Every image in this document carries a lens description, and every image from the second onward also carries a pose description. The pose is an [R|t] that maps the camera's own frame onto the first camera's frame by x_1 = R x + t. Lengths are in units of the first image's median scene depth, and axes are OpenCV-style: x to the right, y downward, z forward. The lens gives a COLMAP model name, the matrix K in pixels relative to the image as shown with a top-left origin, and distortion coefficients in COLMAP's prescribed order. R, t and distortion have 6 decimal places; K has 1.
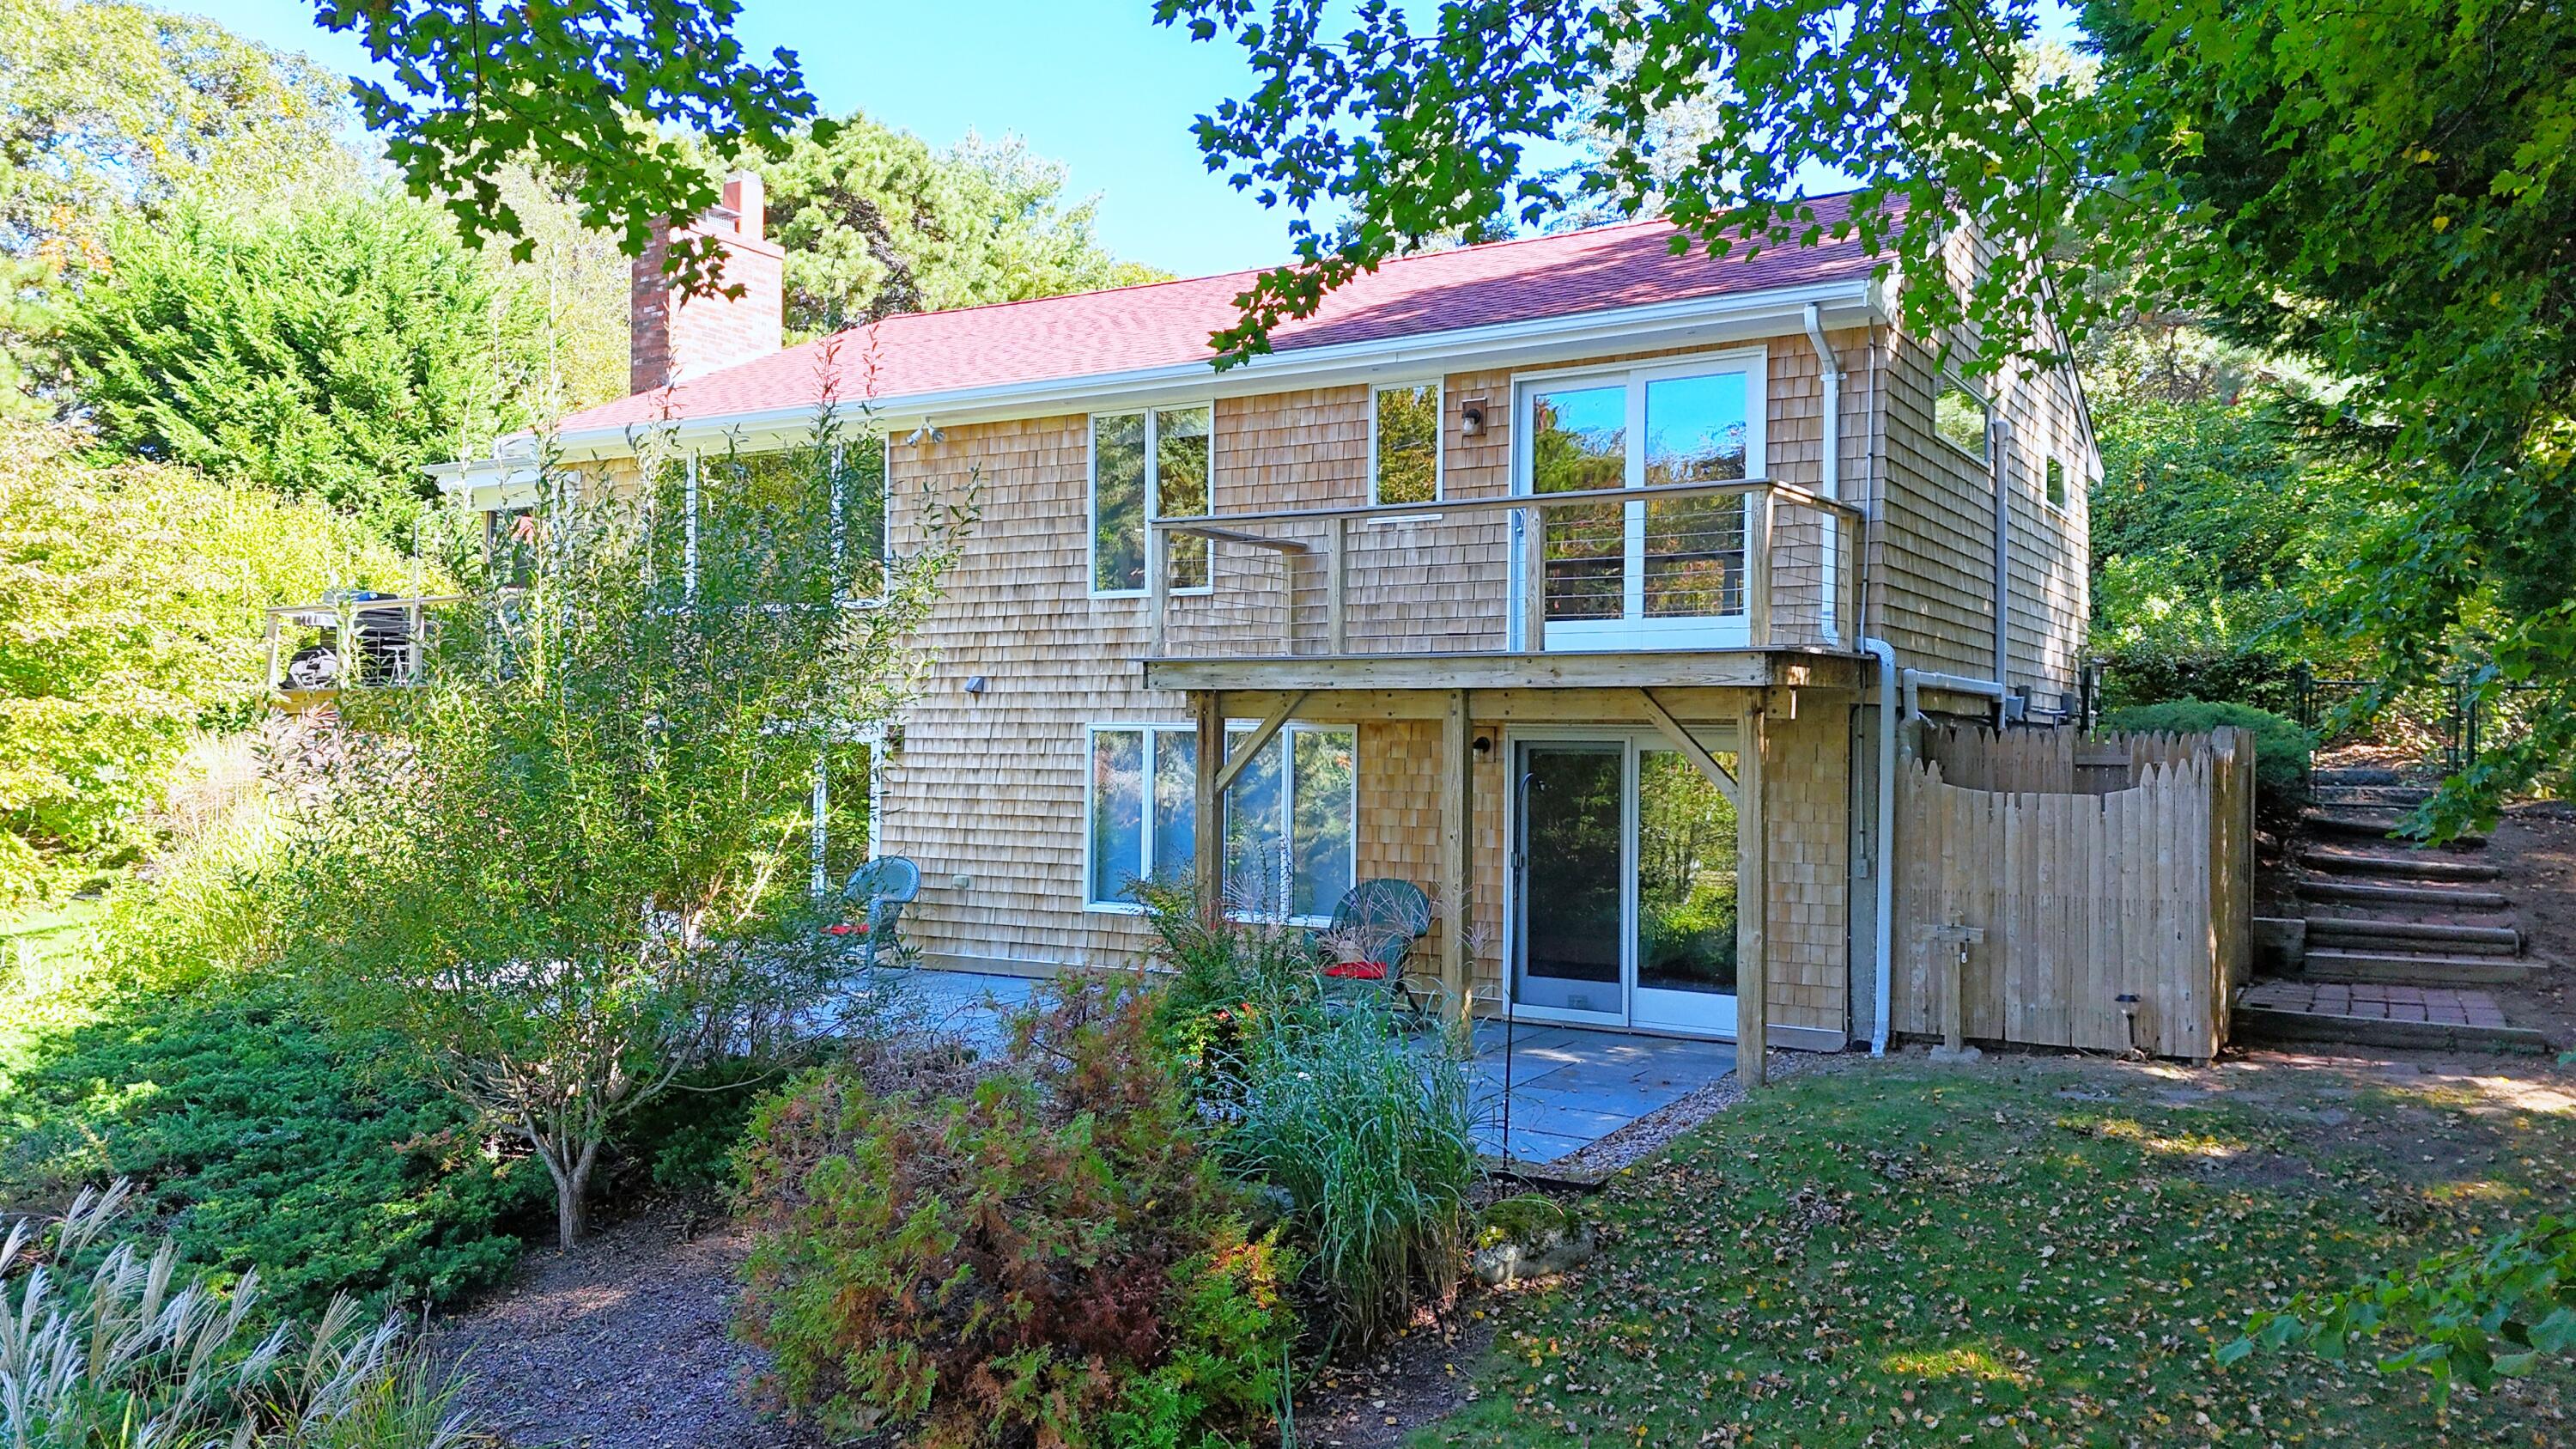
lens RADIAL K [[1890.9, 0, 1288.0], [0, 1890.9, 724.5], [0, 0, 1]] dist [0.094780, -0.121663]
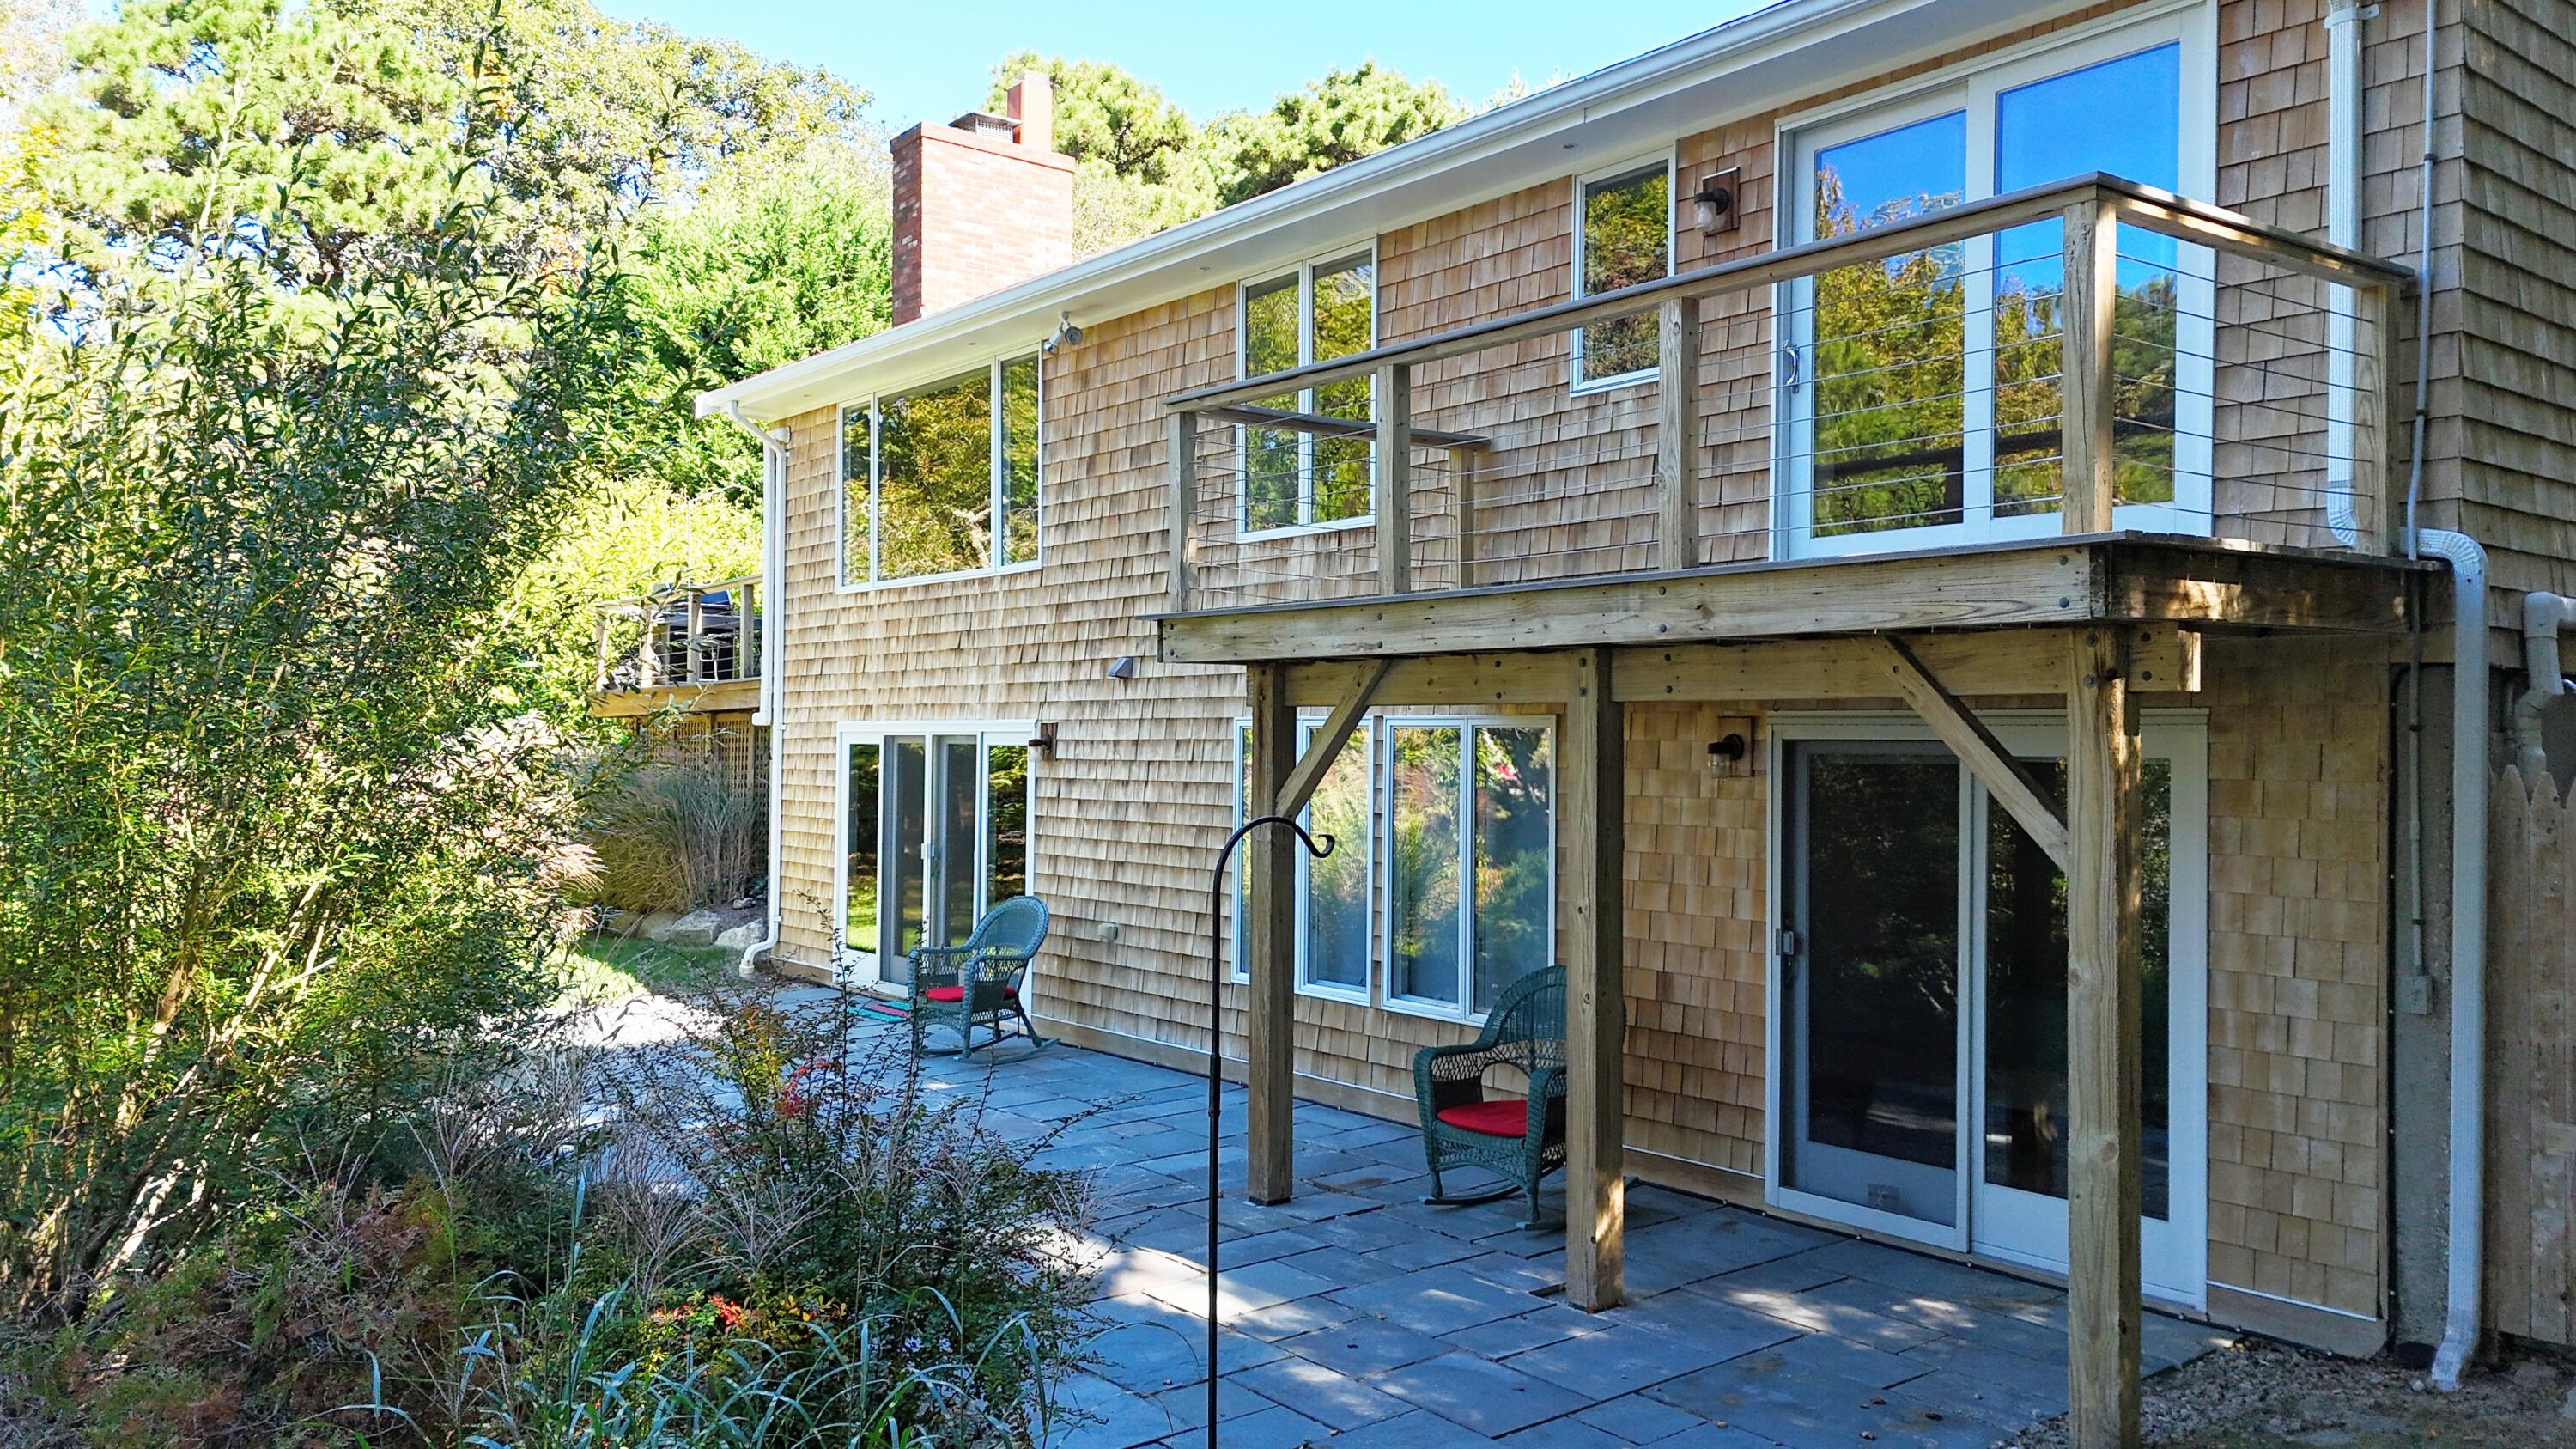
lens RADIAL K [[1890.9, 0, 1288.0], [0, 1890.9, 724.5], [0, 0, 1]] dist [0.094780, -0.121663]
pose [[0.938856, -0.007451, -0.344230, 0.162473], [0.007272, 0.999972, -0.001812, 0.003359], [0.344234, -0.000802, 0.938884, 0.352333]]
